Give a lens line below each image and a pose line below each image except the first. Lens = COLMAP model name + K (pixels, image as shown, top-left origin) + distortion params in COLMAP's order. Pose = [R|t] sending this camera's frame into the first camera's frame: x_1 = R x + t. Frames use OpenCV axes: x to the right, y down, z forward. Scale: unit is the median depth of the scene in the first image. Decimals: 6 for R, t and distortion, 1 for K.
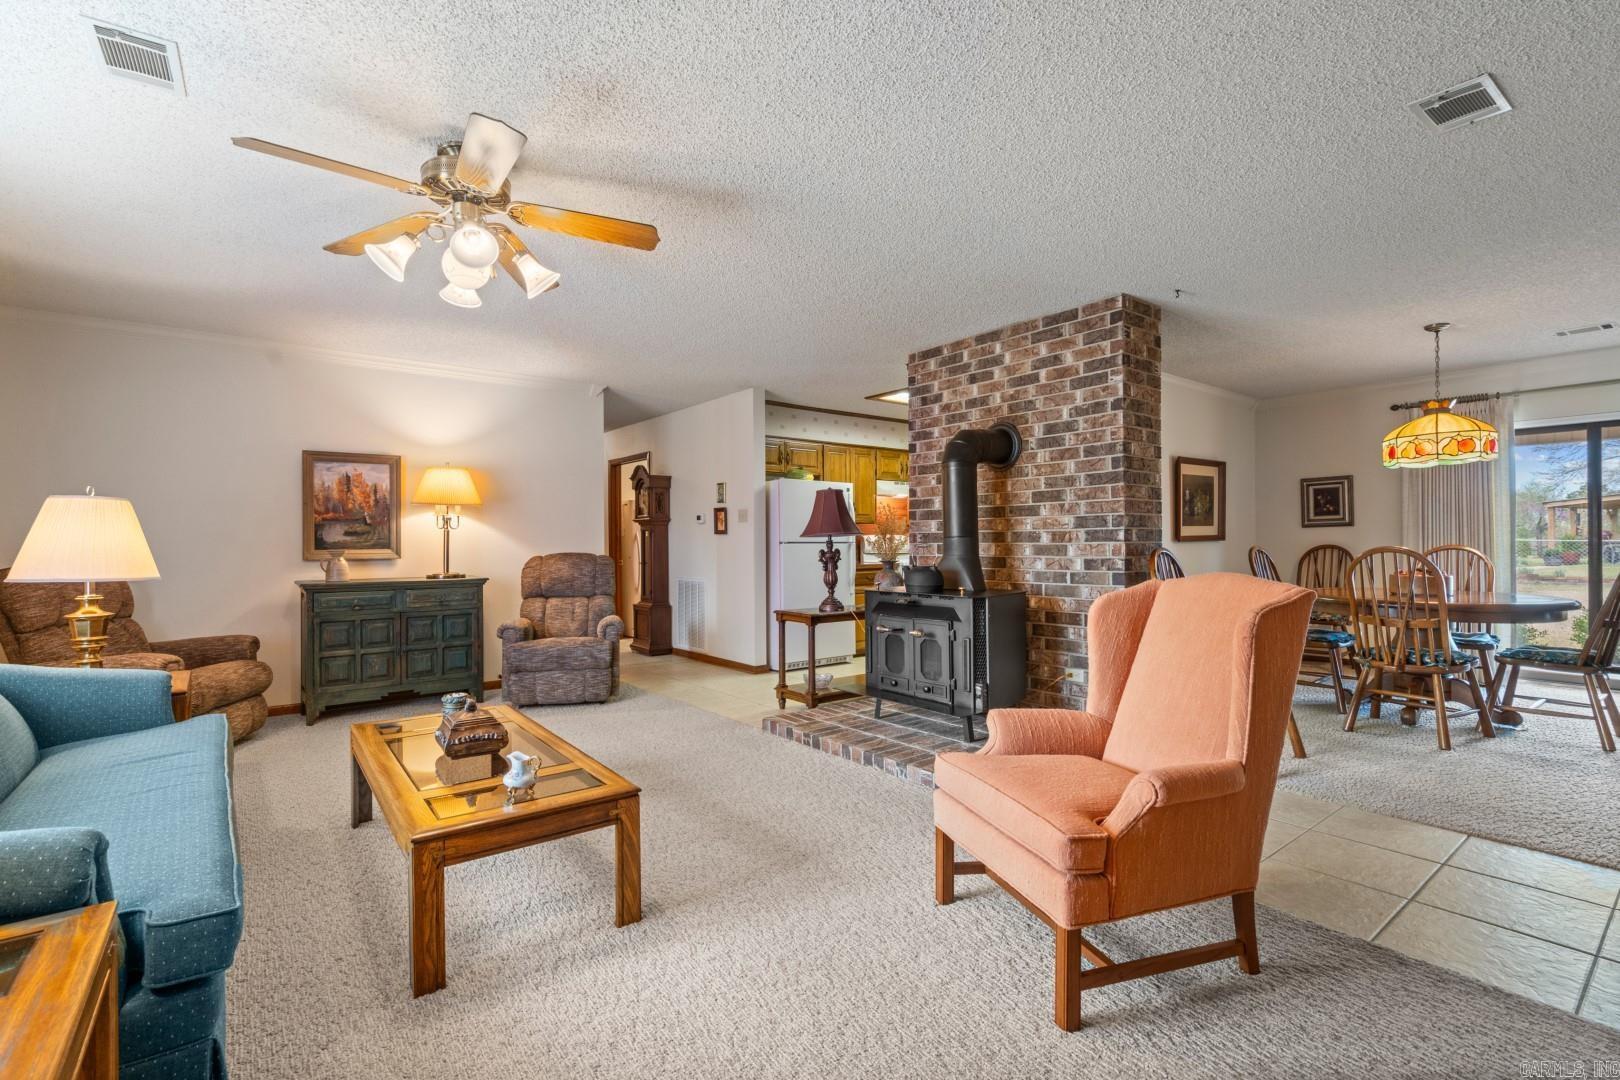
lens RADIAL K [[737.9, 0, 806.8], [0, 737.9, 540.1], [0, 0, 1]] dist [-0.003522, 0.002529]
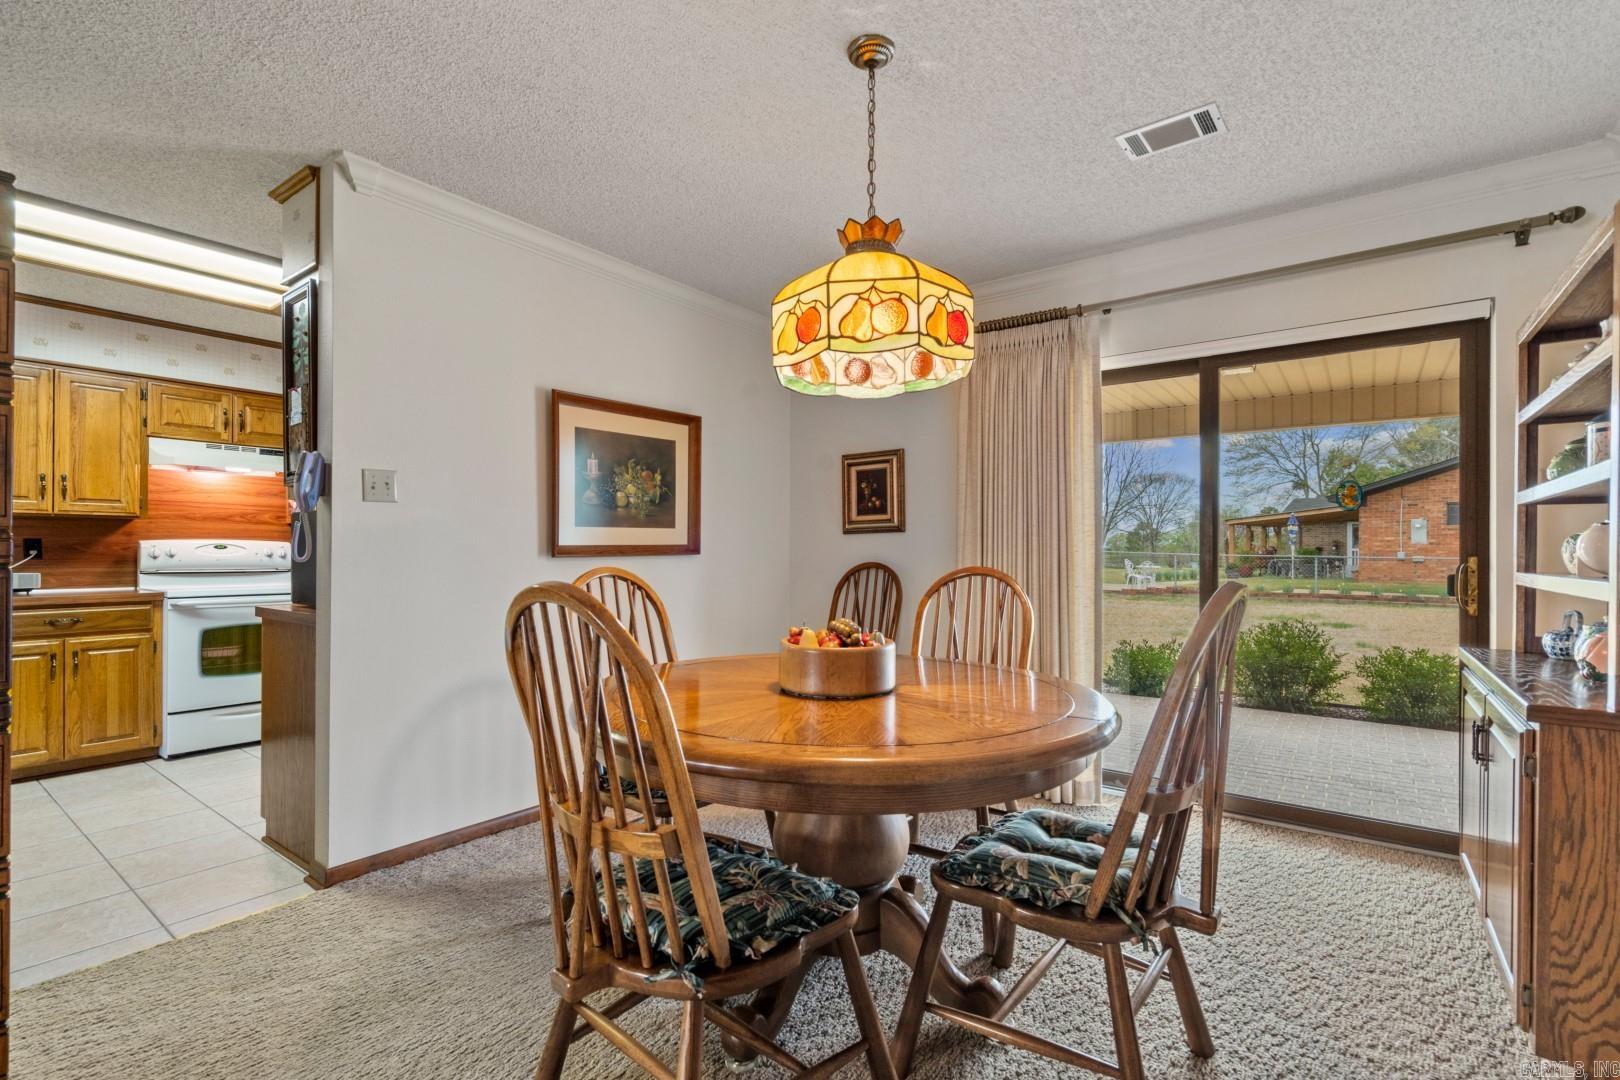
lens RADIAL K [[737.9, 0, 820.4], [0, 737.9, 550.1], [0, 0, 1]] dist [-0.003522, 0.002529]
pose [[0.963232, 0.006980, 0.268581, 0.505802], [-0.007173, 0.999974, -0.000263, -0.003423], [-0.268576, -0.001673, 0.963257, 0.424926]]
